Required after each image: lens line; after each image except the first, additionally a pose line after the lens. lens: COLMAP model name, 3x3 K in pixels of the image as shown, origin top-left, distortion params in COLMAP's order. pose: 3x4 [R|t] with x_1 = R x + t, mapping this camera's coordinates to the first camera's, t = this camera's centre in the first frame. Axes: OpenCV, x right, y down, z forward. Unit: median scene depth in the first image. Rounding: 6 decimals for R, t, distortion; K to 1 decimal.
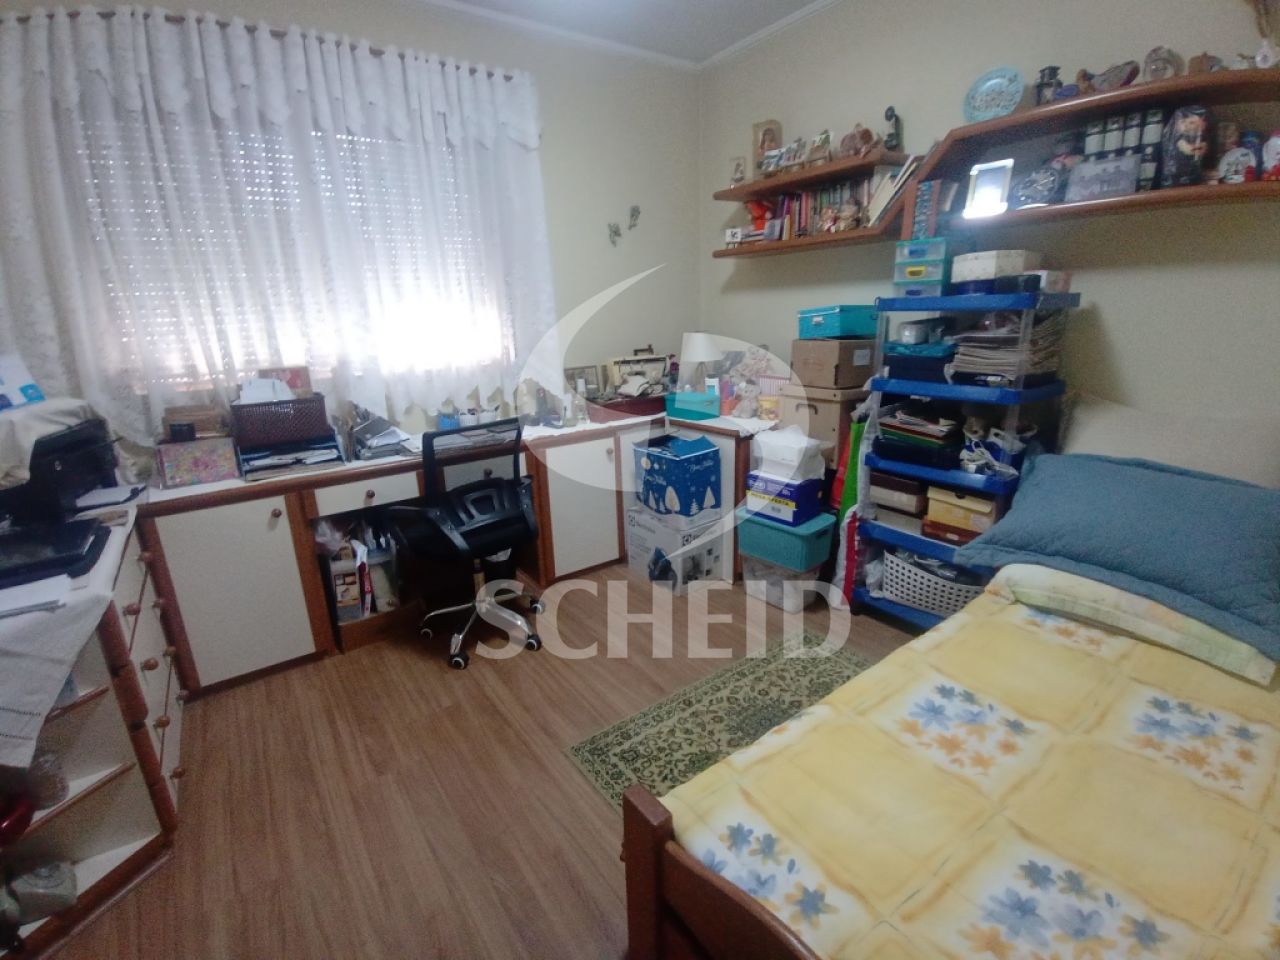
lens RADIAL K [[619.0, 0, 643.5], [0, 619.0, 475.6], [0, 0, 1]] dist [0.031040, -0.023046]
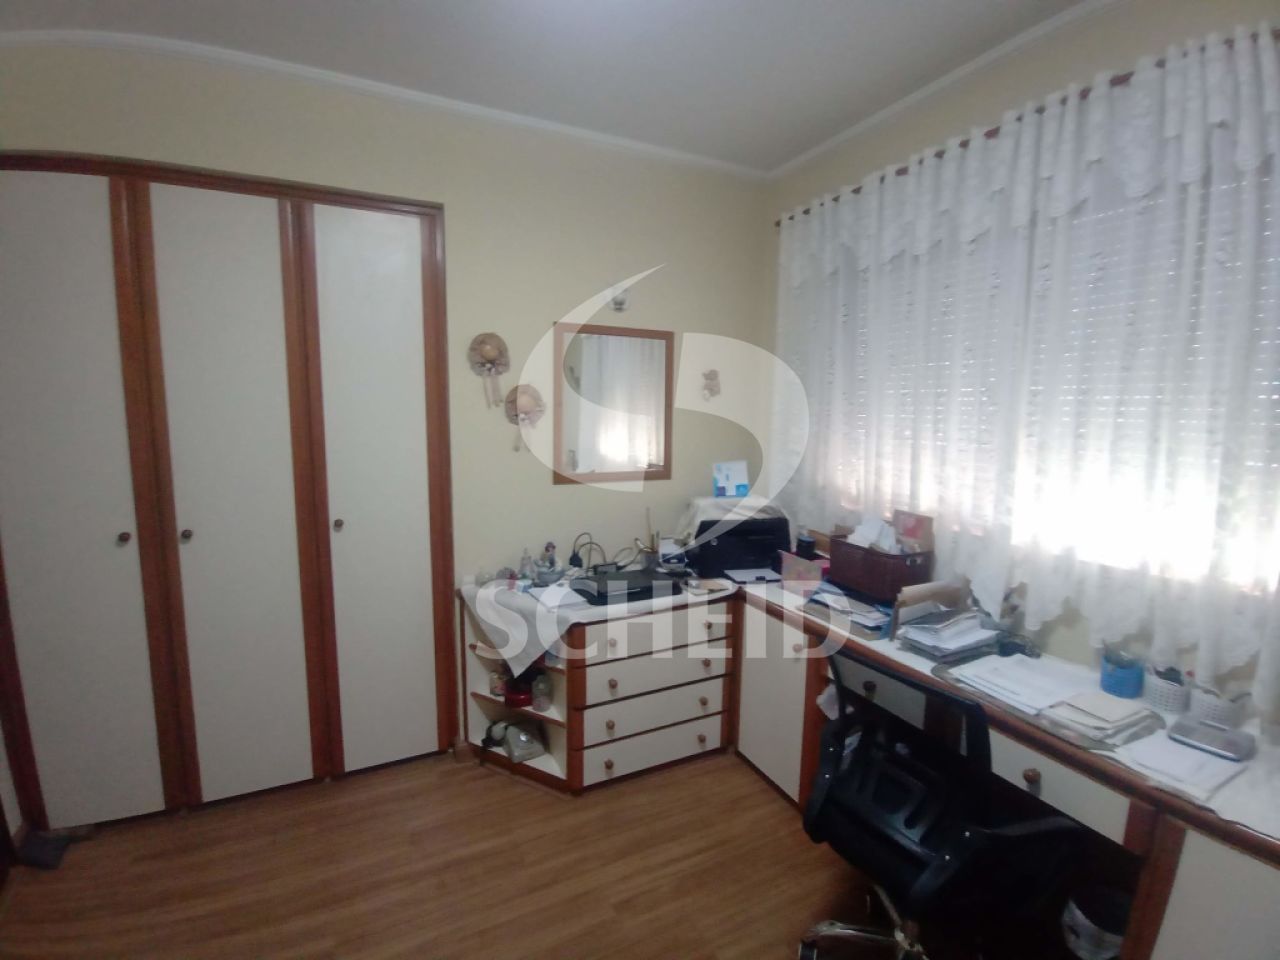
lens RADIAL K [[619.0, 0, 643.5], [0, 619.0, 475.6], [0, 0, 1]] dist [0.031040, -0.023046]
pose [[-0.188541, 0.153117, -0.970055, 0.240630], [-0.259809, 0.944801, 0.199627, -0.212636], [0.947075, 0.289667, -0.138352, 0.530391]]
